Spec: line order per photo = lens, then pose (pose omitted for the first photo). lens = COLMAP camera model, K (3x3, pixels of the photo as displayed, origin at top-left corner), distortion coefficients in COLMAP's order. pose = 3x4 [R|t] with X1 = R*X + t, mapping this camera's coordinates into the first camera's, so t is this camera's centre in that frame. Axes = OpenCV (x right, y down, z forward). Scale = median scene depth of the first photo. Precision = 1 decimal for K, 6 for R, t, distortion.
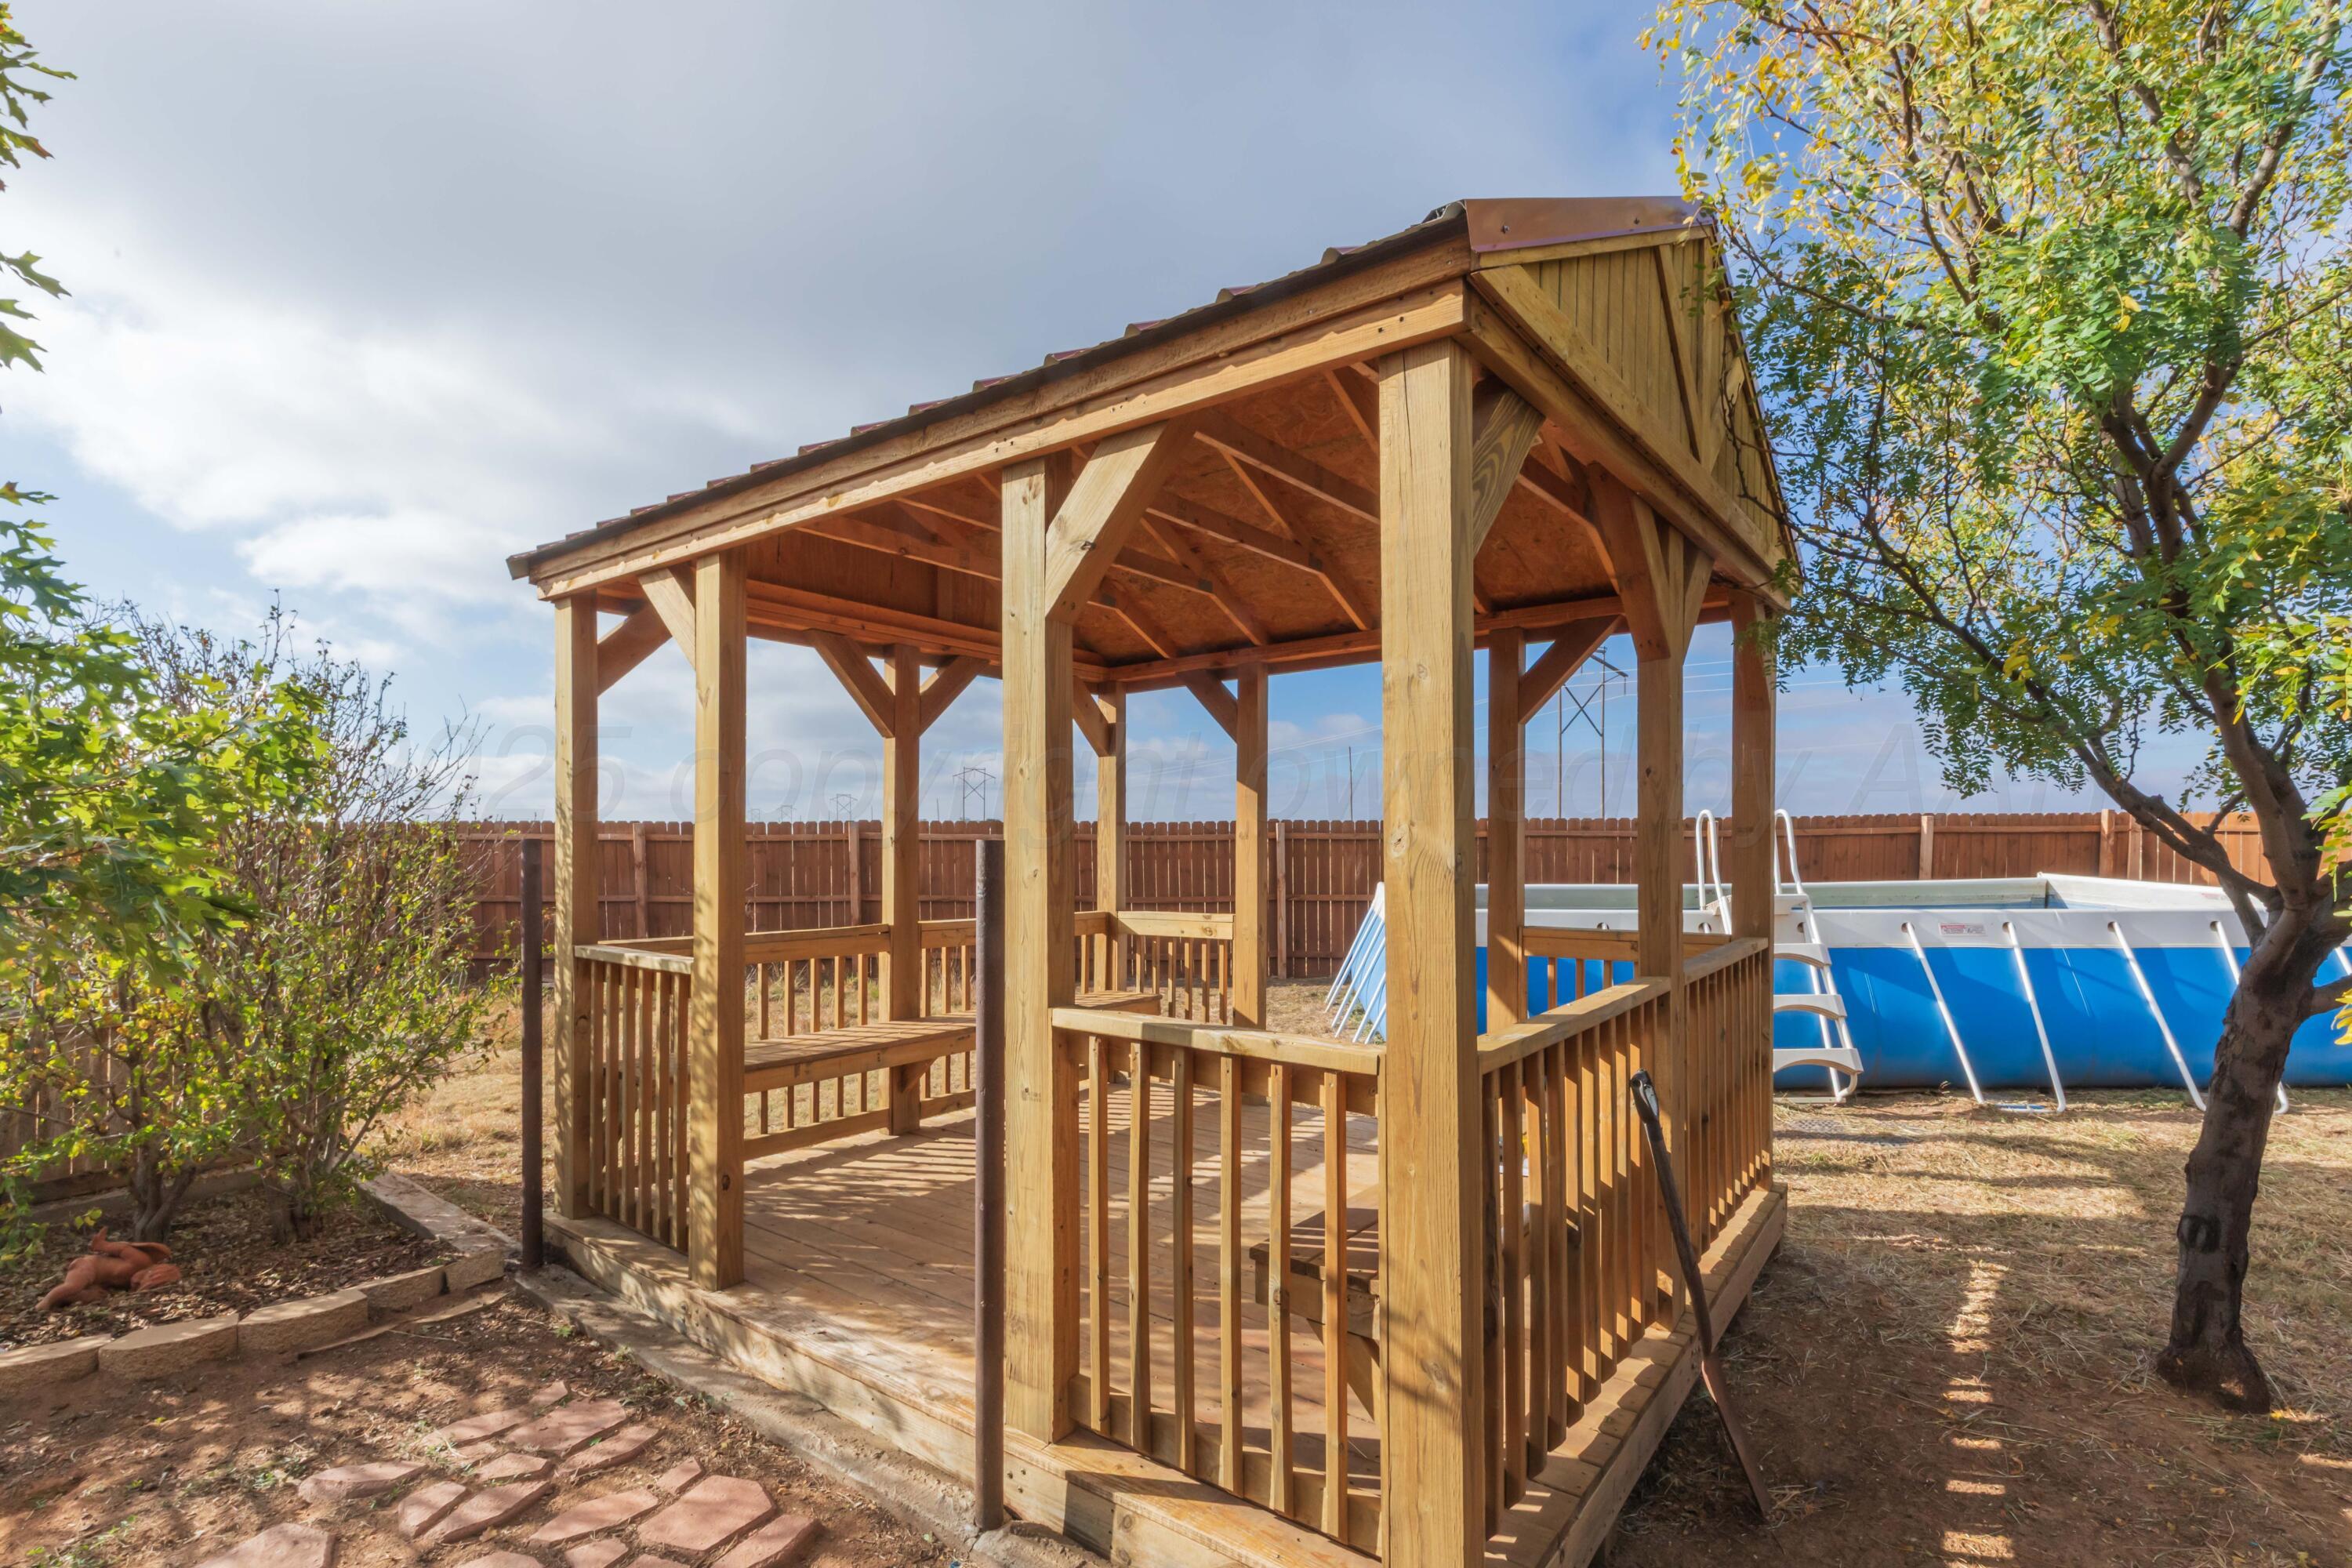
lens RADIAL K [[1069.1, 0, 1180.4], [0, 1069.1, 805.3], [0, 0, 1]] dist [-0.000957, -0.000855]
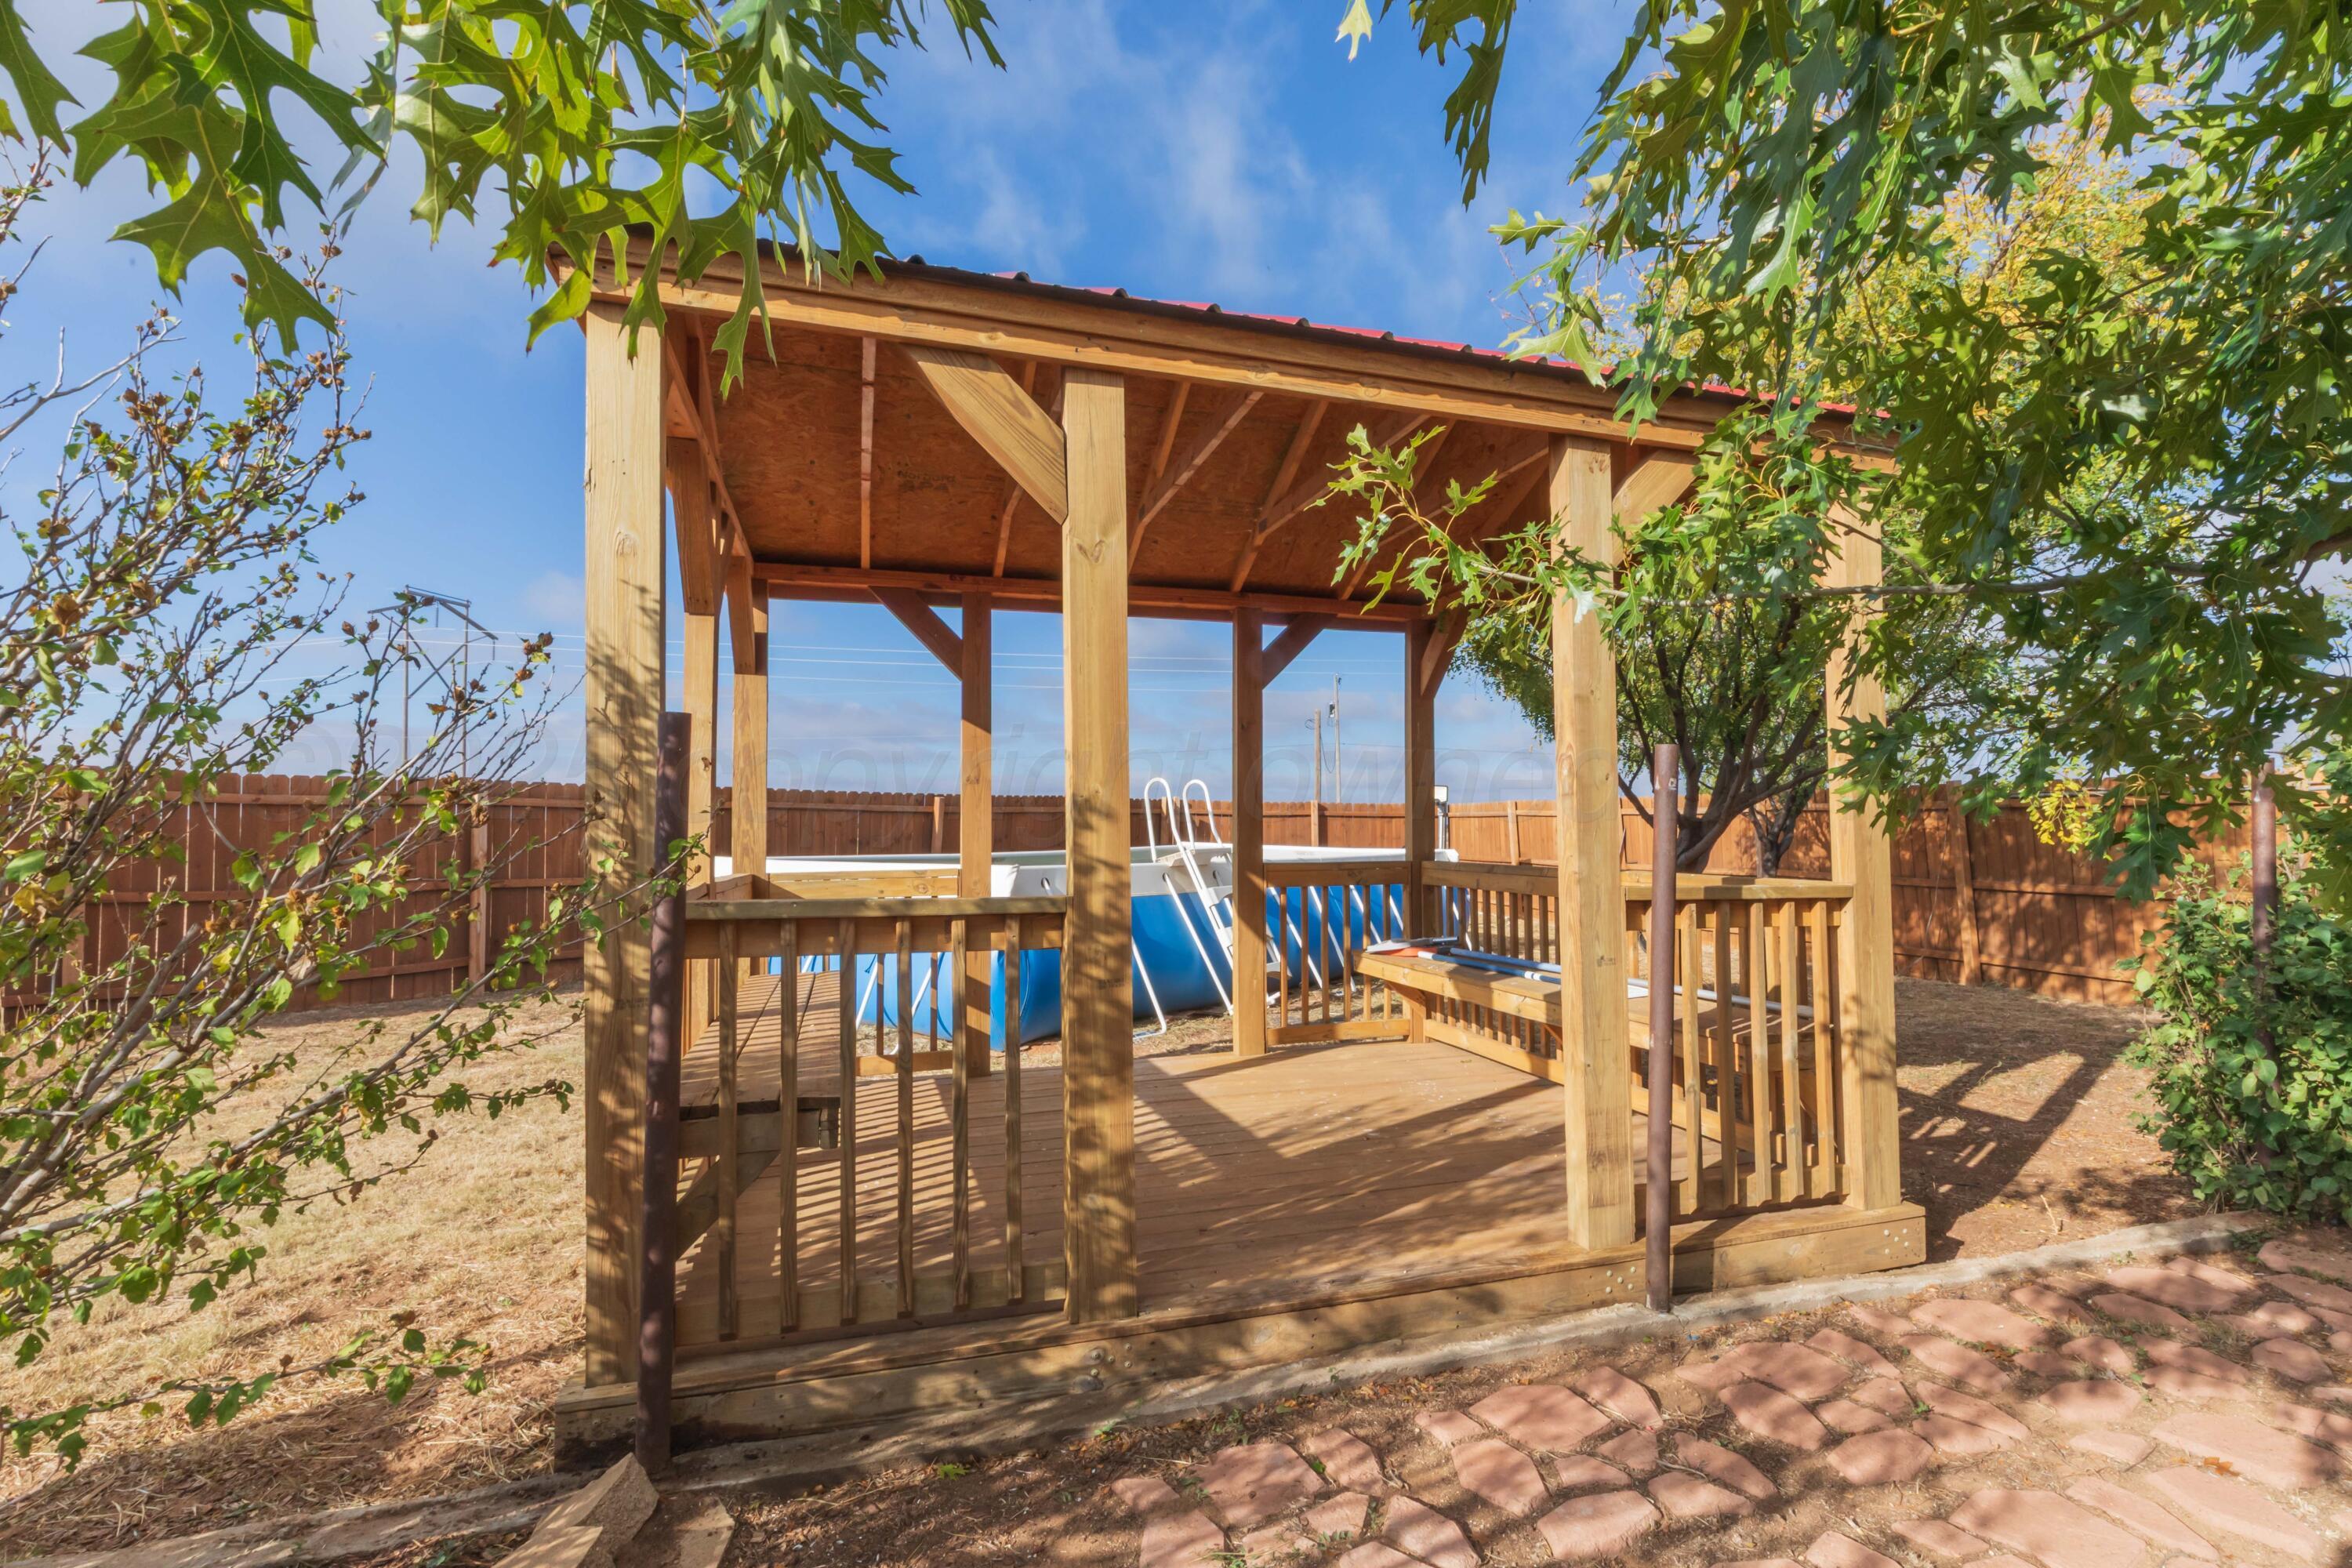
lens RADIAL K [[1137.4, 0, 1213.4], [0, 1137.4, 797.9], [0, 0, 1]] dist [-0.001039, -0.000309]
pose [[0.568542, 0.025557, 0.822257, -0.919327], [-0.032779, 0.999427, -0.008399, 0.065916], [-0.822001, -0.022178, 0.569054, 0.404826]]
